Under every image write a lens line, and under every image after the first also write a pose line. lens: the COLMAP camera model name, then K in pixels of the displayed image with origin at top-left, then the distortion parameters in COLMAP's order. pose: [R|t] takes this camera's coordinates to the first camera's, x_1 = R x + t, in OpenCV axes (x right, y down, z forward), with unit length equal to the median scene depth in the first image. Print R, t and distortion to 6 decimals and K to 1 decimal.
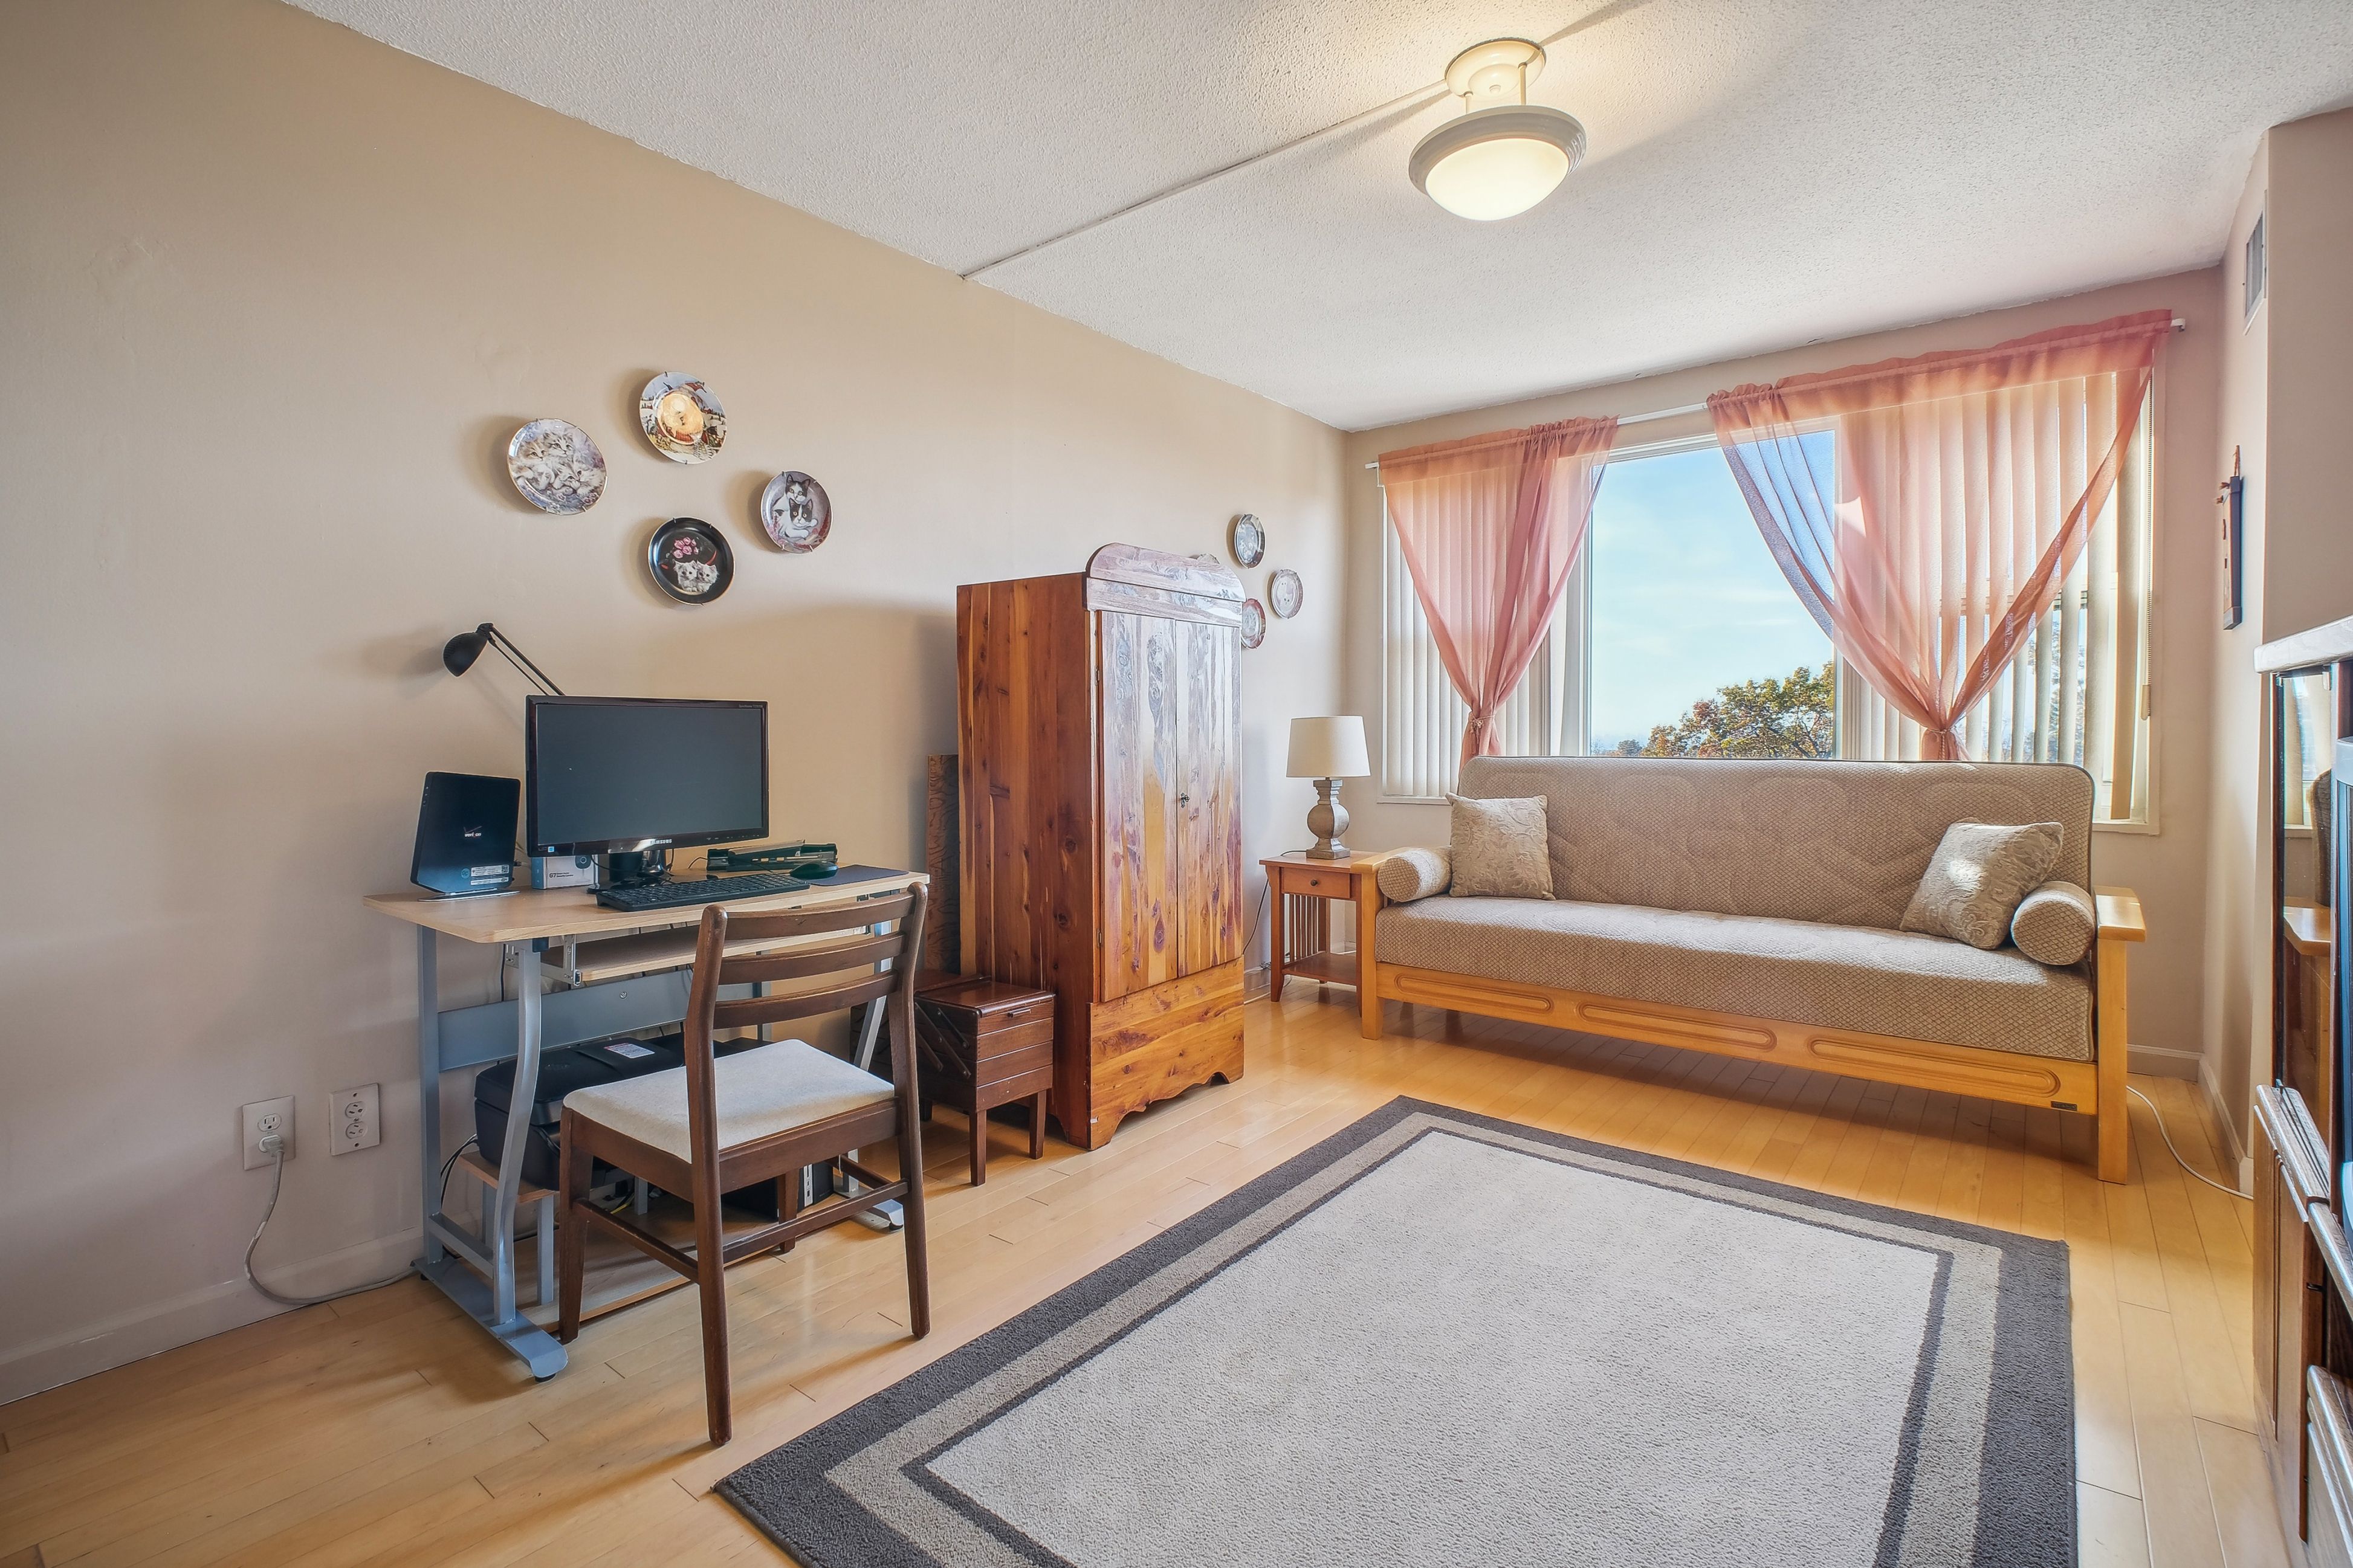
lens RADIAL K [[1097.9, 0, 1182.2], [0, 1097.9, 759.4], [0, 0, 1]] dist [-0.002001, -0.000724]
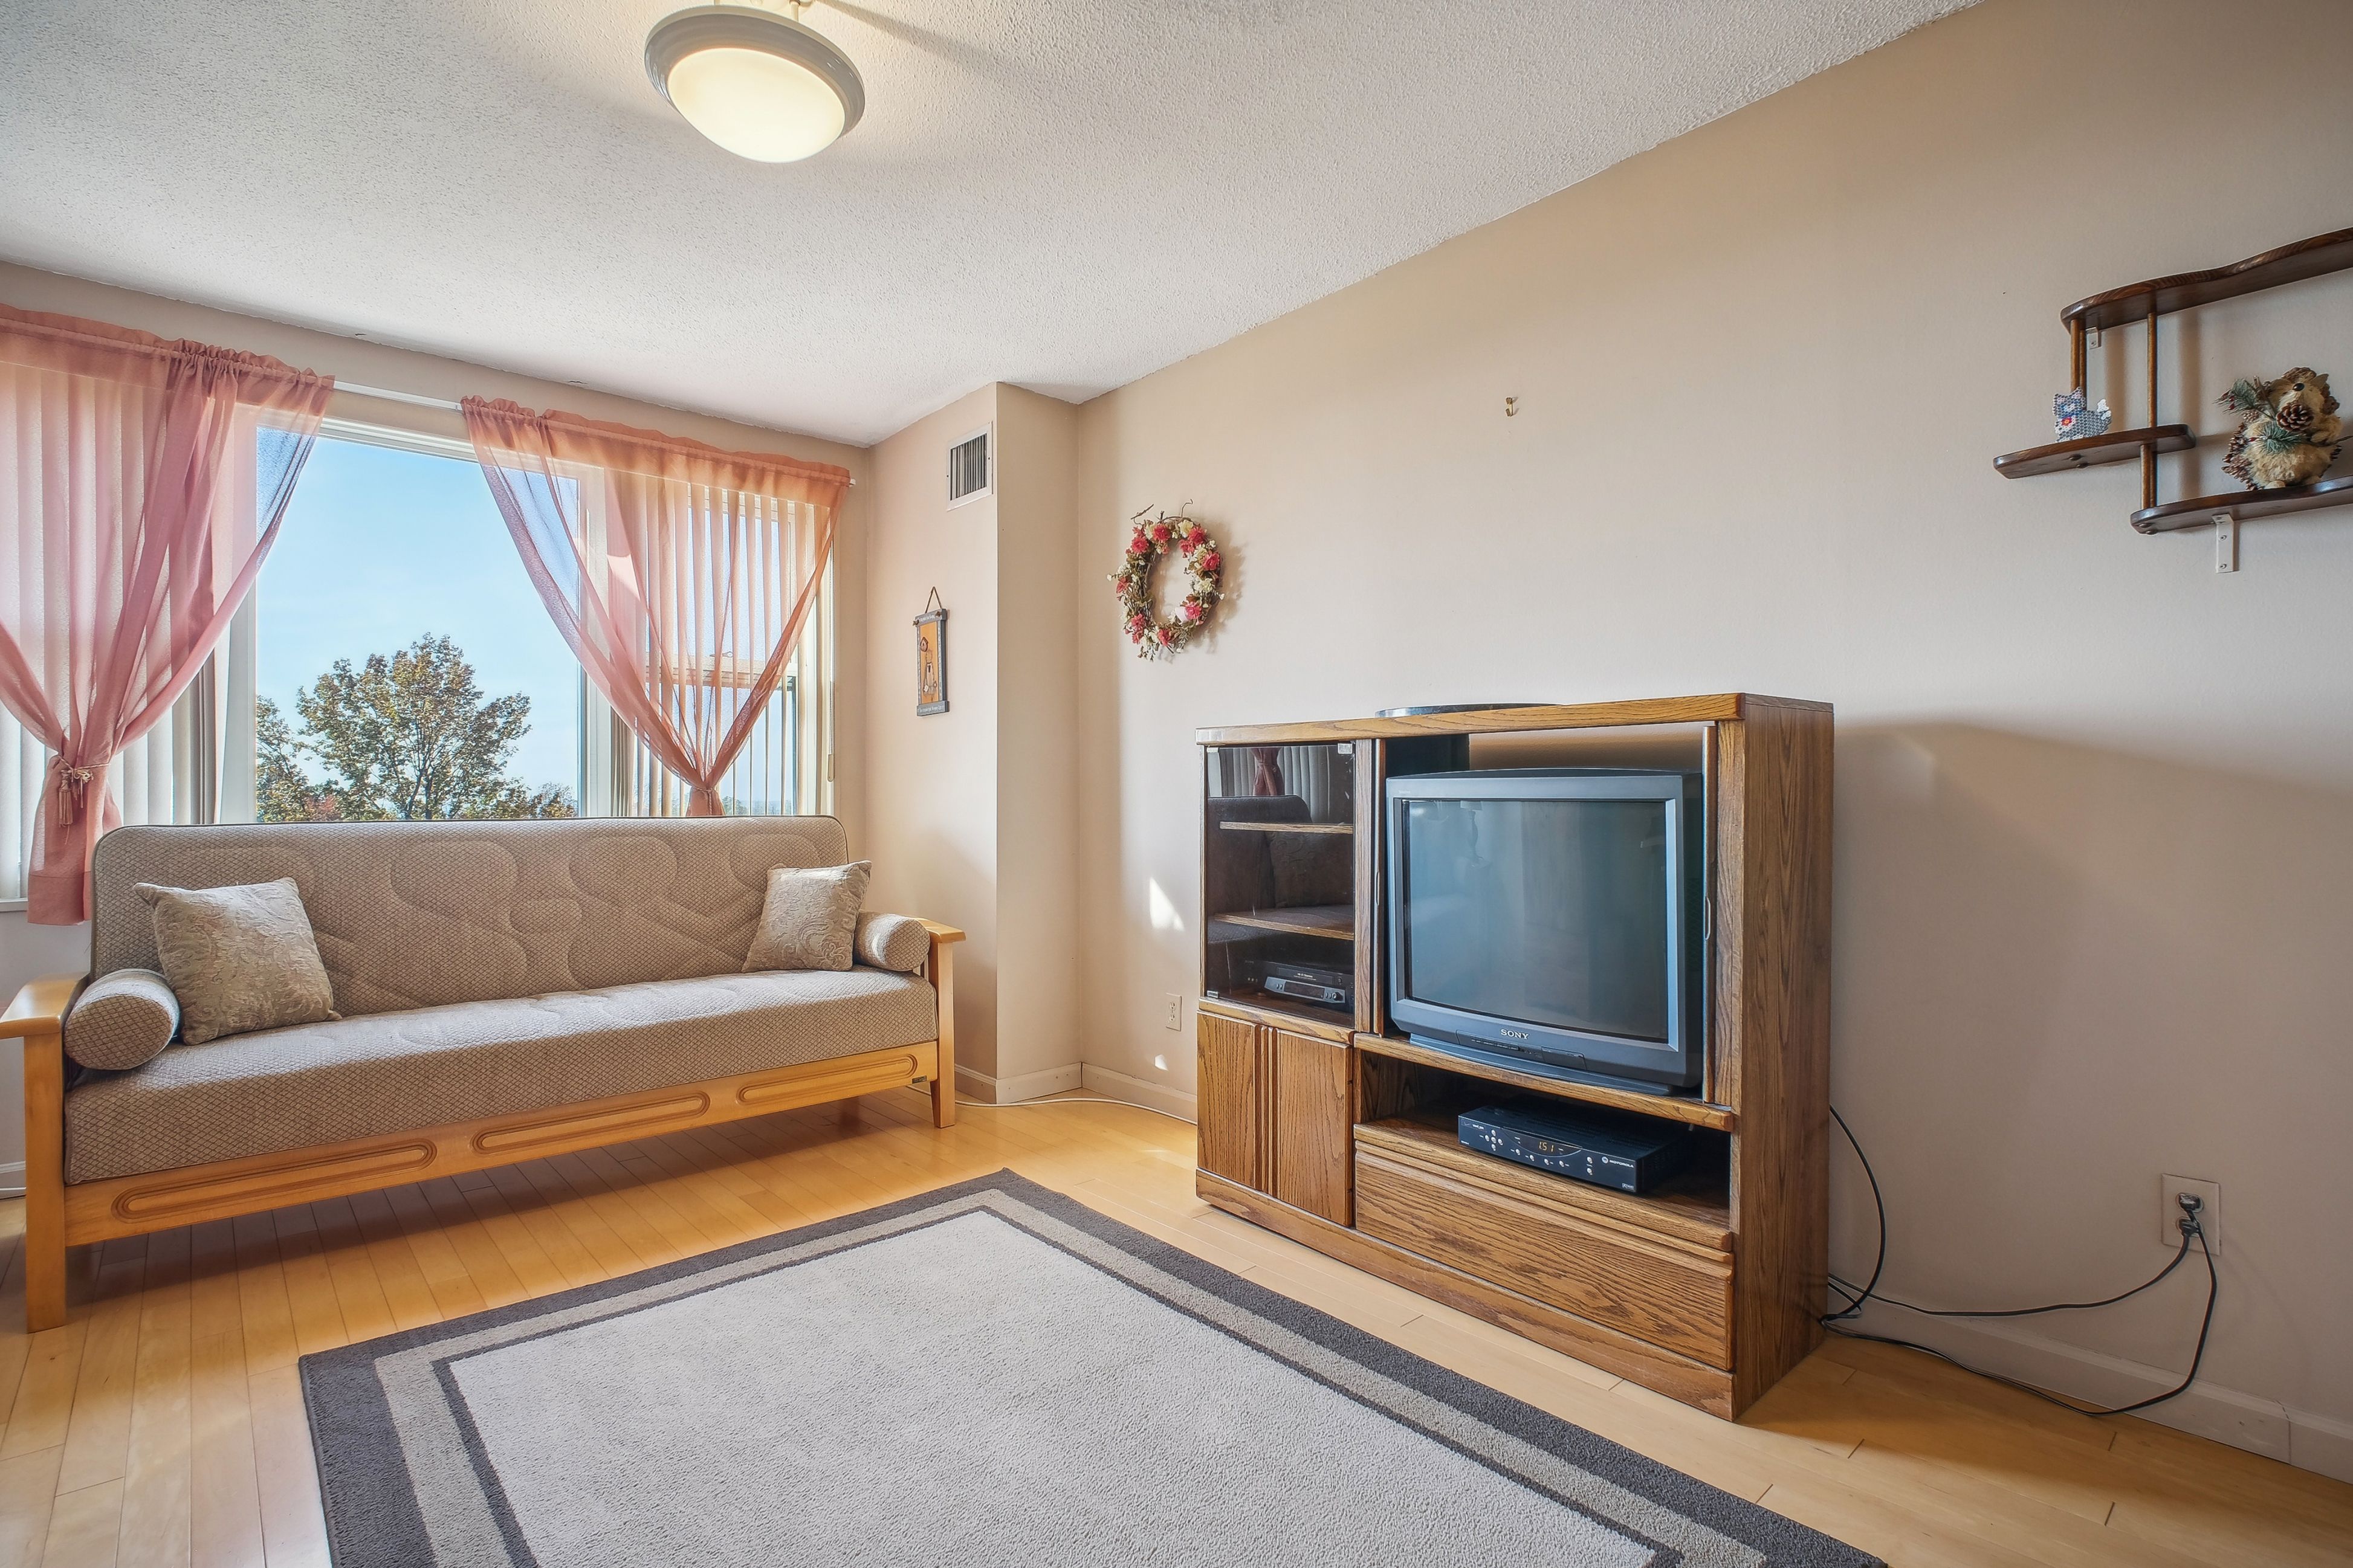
lens RADIAL K [[1105.2, 0, 1178.3], [0, 1105.2, 800.3], [0, 0, 1]] dist [0.001359, -0.004507]
pose [[0.170738, -0.001945, 0.985314, -0.339202], [0.029125, 0.999571, -0.003074, 0.002585], [-0.984886, 0.029222, 0.170722, 0.386907]]
